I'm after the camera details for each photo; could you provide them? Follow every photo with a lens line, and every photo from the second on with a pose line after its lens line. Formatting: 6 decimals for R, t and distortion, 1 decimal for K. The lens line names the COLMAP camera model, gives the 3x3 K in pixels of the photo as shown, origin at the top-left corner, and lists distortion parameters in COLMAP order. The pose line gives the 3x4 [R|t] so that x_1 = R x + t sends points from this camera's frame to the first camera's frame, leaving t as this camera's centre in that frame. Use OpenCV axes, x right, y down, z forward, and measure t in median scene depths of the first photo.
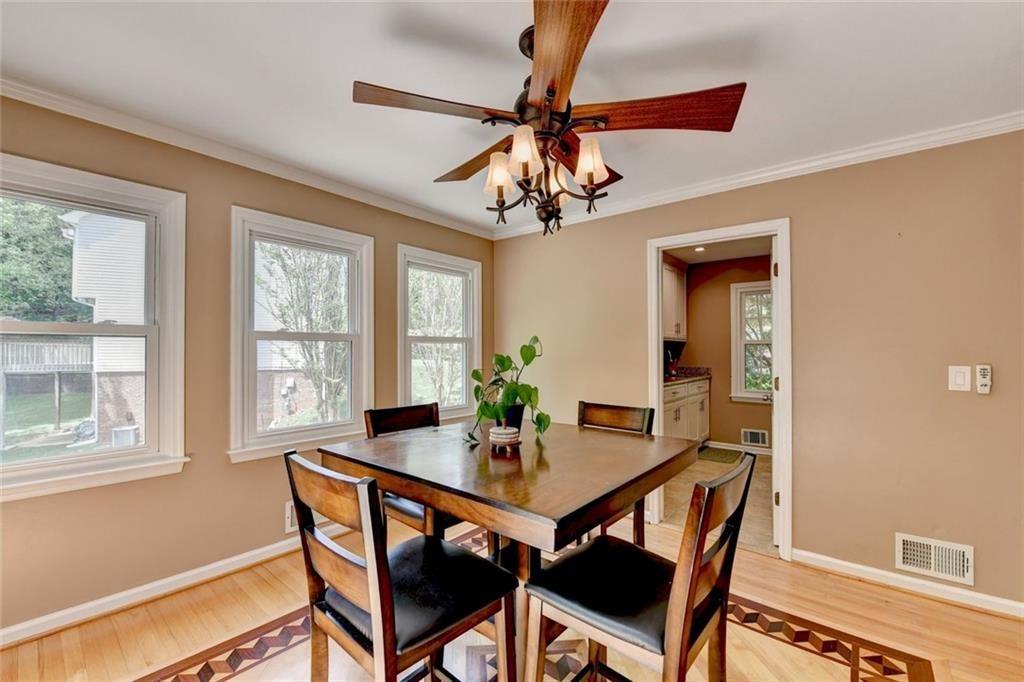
lens RADIAL K [[416.2, 0, 511.2], [0, 416.2, 346.4], [0, 0, 1]] dist [-0.013061, -0.000009]
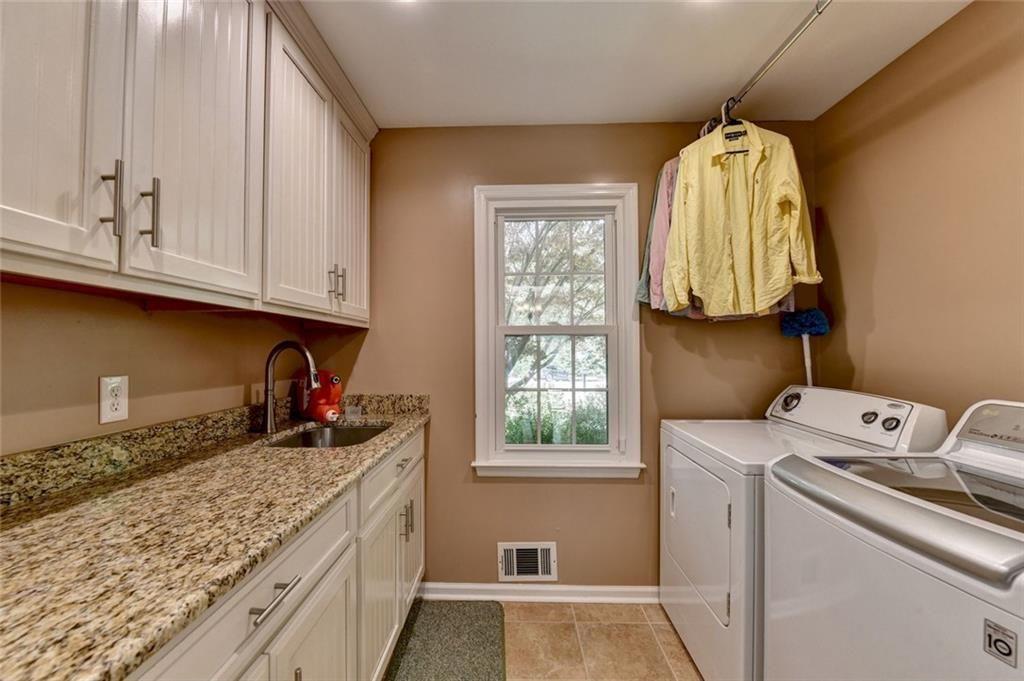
lens RADIAL K [[409.4, 0, 510.0], [0, 409.4, 343.8], [0, 0, 1]] dist [0.000171, 0.000023]
pose [[0.775496, 0.003162, 0.631345, 0.307756], [-0.000241, 0.999989, -0.004713, 0.005047], [-0.631352, 0.003503, 0.775488, 0.676083]]
